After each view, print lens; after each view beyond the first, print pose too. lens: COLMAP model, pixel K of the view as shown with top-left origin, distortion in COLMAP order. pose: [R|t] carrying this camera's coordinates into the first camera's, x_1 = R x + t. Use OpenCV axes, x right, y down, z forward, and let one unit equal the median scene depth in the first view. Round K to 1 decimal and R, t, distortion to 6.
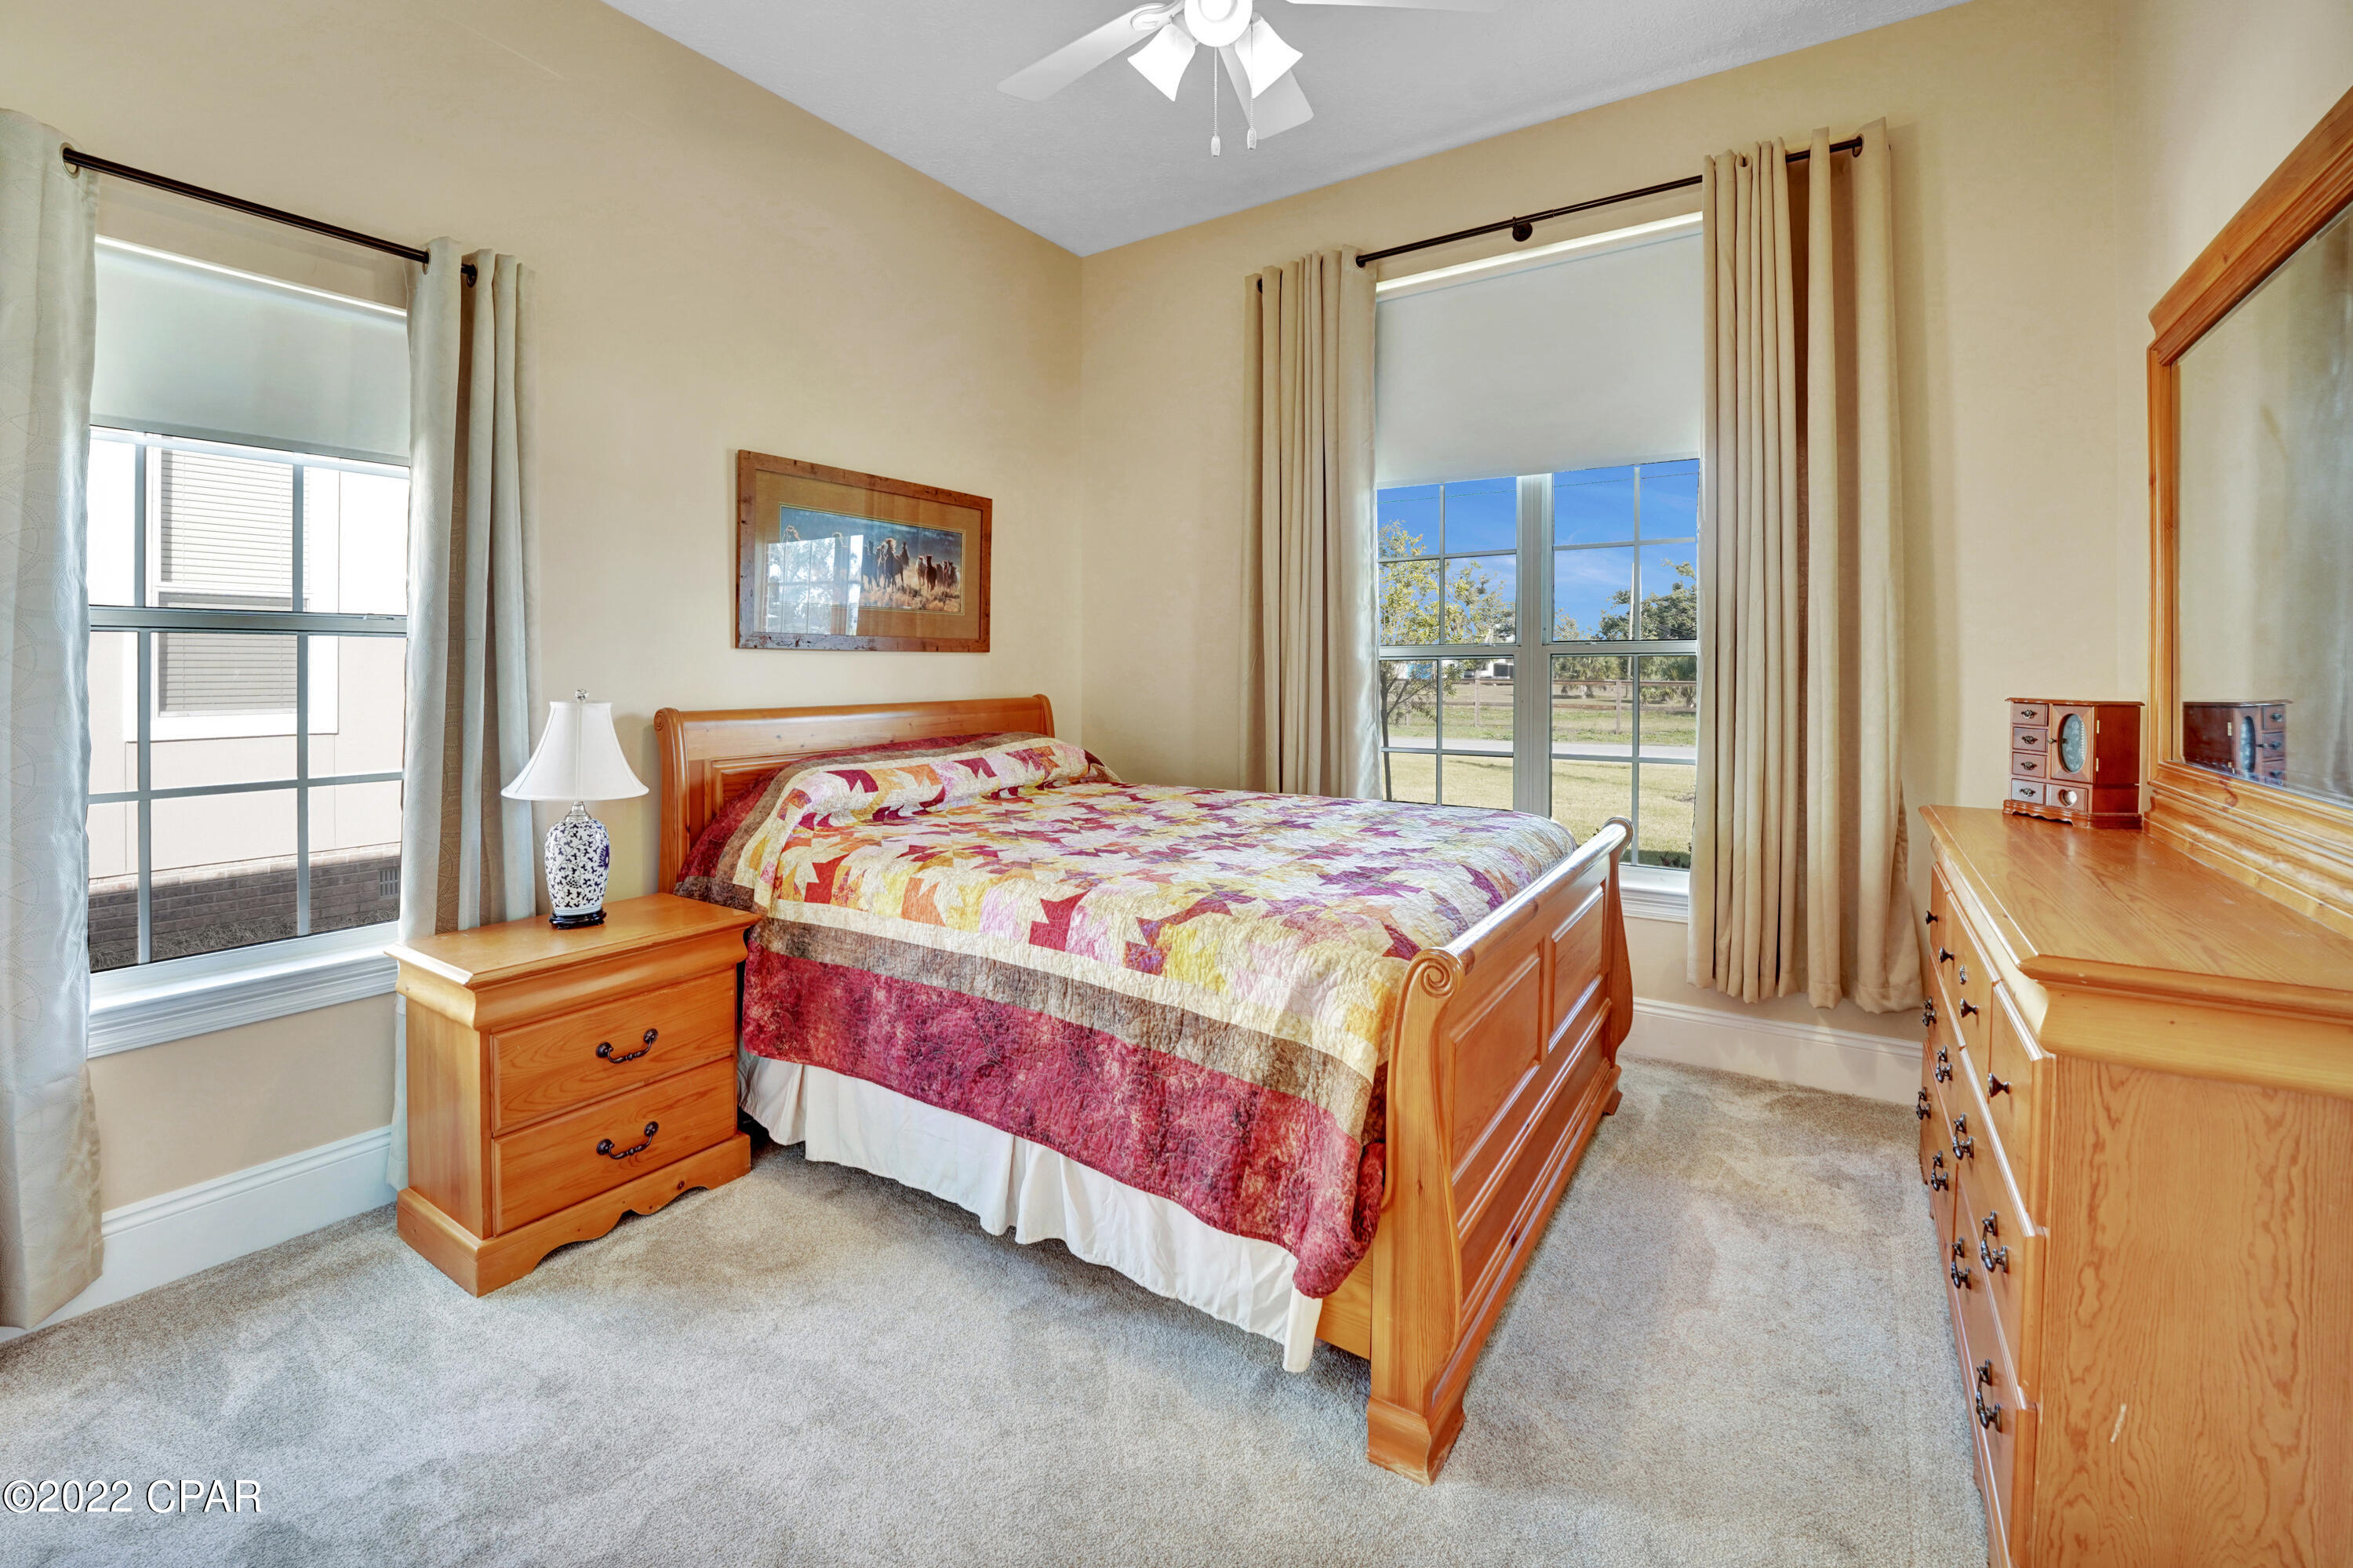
lens RADIAL K [[1019.5, 0, 1168.5], [0, 1019.5, 675.9], [0, 0, 1]] dist [-0.025577, 0.000172]
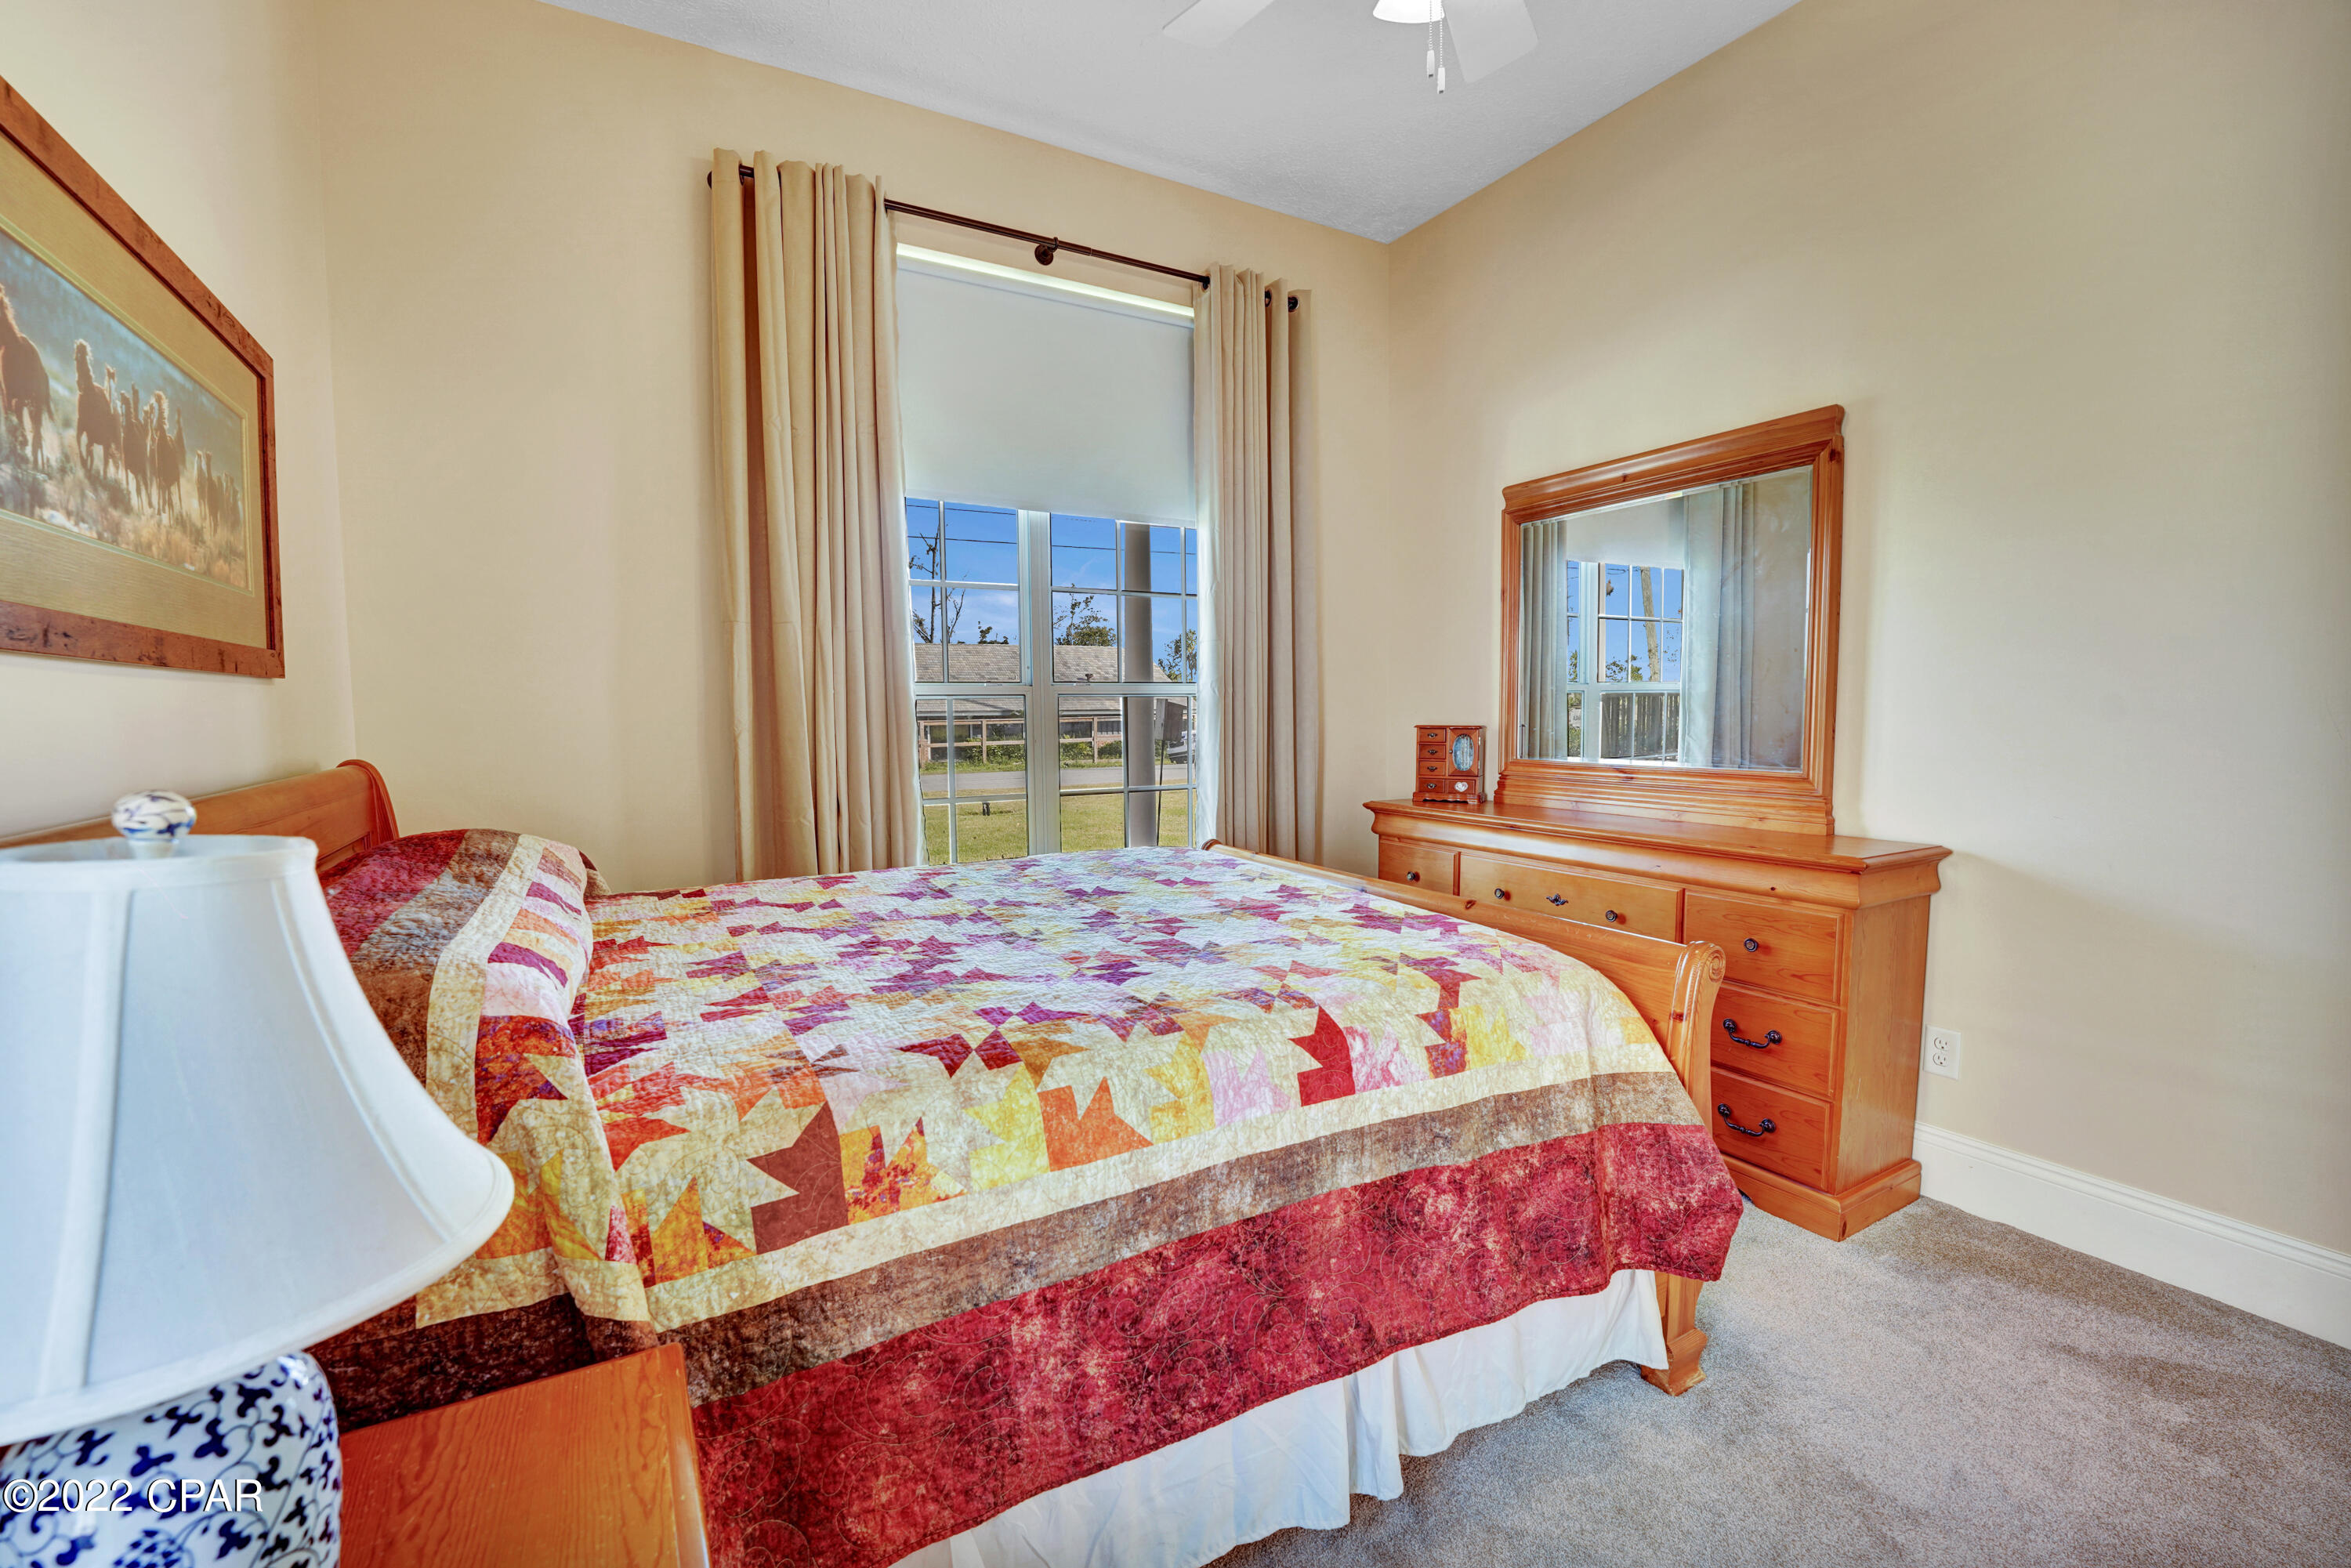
lens RADIAL K [[961.3, 0, 1175.5], [0, 961.3, 784.0], [0, 0, 1]] dist [-0.027643, -0.000001]
pose [[0.449249, -0.069634, 0.890689, -0.688942], [0.011258, 0.997320, 0.072293, -0.000691], [-0.893336, -0.022451, 0.448828, 0.742952]]
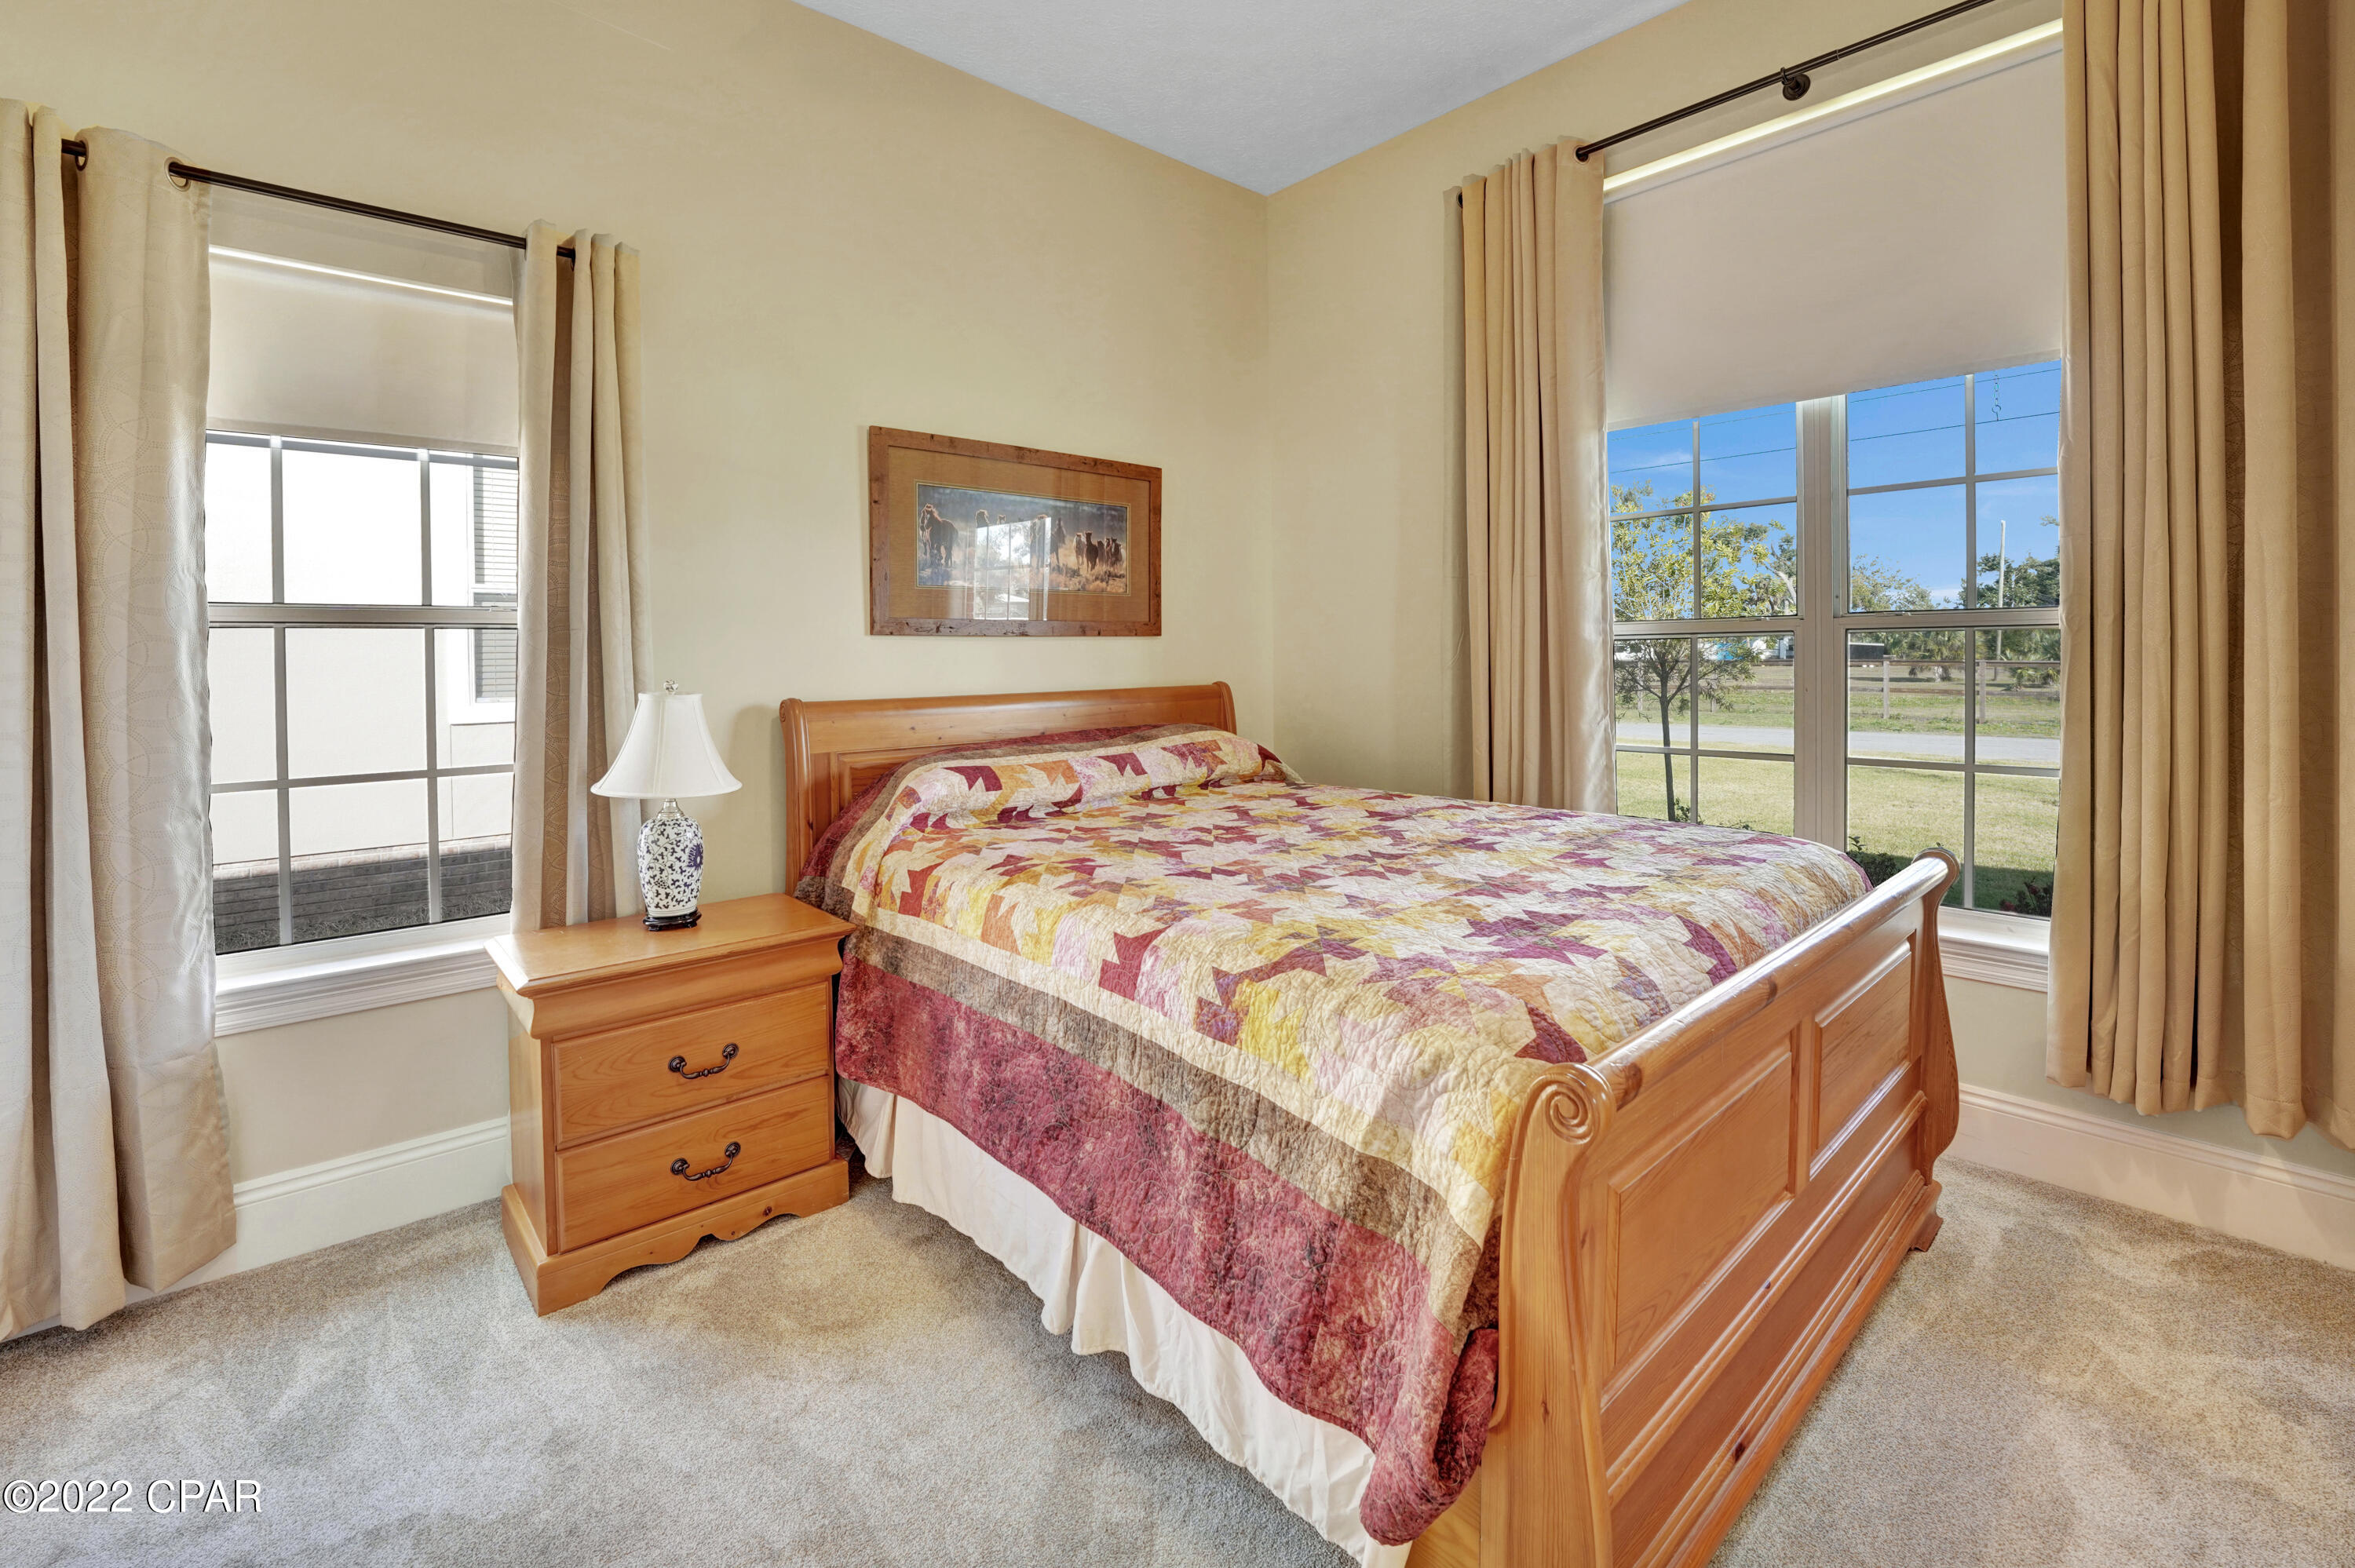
lens RADIAL K [[1027.6, 0, 1174.8], [0, 1027.6, 663.0], [0, 0, 1]] dist [-0.031907, 0.004224]
pose [[0.966573, -0.006880, -0.256300, 0.129556], [0.007718, 0.999968, 0.002264, -0.001556], [0.256276, -0.004166, 0.966595, 0.197848]]
